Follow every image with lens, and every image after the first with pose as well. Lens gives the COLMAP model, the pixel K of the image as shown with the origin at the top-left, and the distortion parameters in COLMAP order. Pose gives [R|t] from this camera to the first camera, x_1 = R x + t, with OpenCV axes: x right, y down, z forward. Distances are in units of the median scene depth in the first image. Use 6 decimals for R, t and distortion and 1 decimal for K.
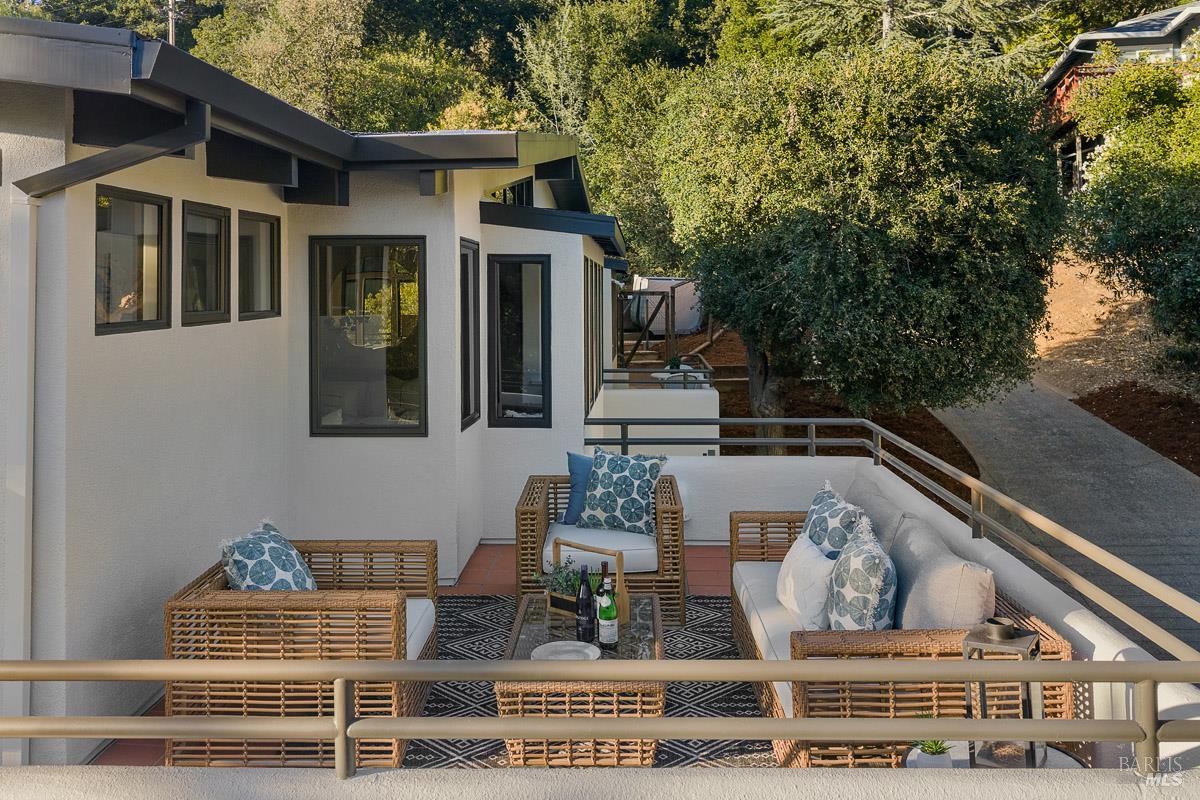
lens RADIAL K [[1022.0, 0, 602.4], [0, 1022.0, 248.6], [0, 0, 1]] dist [0.001273, 0.001580]
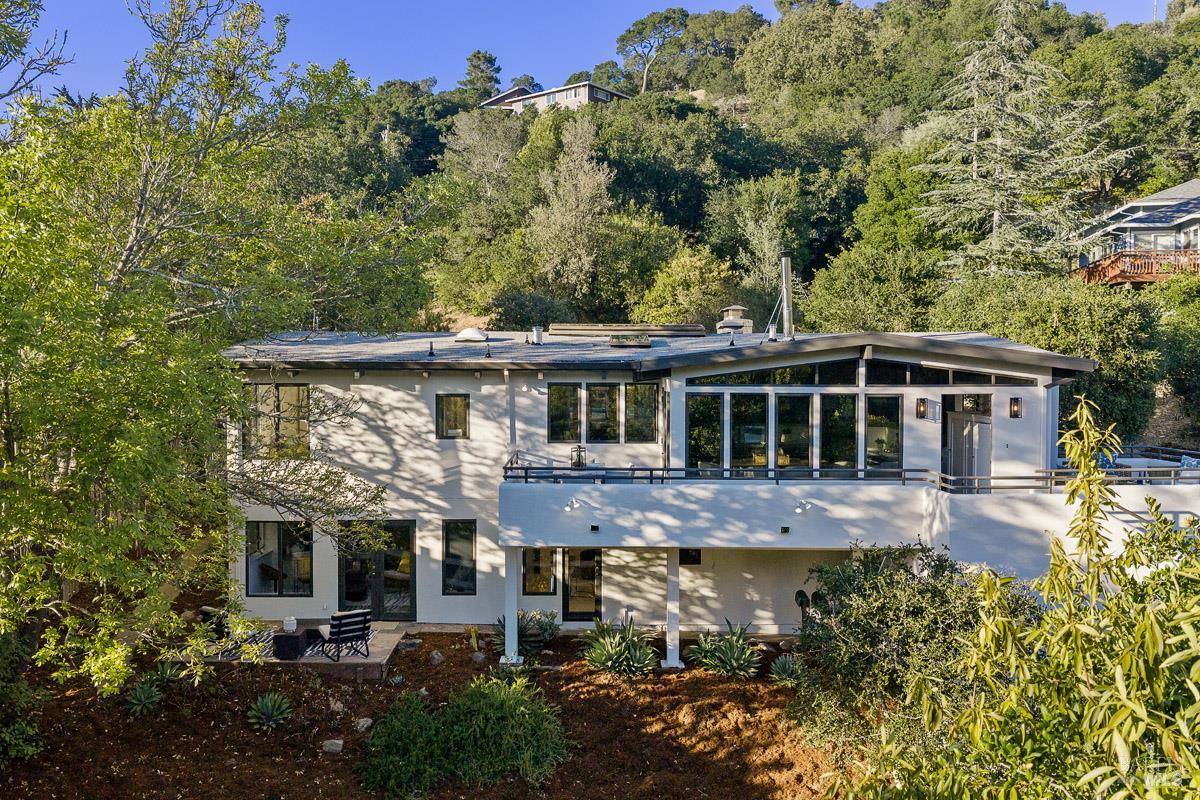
lens RADIAL K [[977.0, 0, 600.0], [0, 977.0, 400.0], [0, 0, 1]] dist [0.007989, -0.013820]
pose [[0.999033, 0.001075, 0.043964, -0.899182], [-0.003994, 0.997788, 0.066359, -0.091843], [-0.043795, -0.066471, 0.996827, -1.085658]]
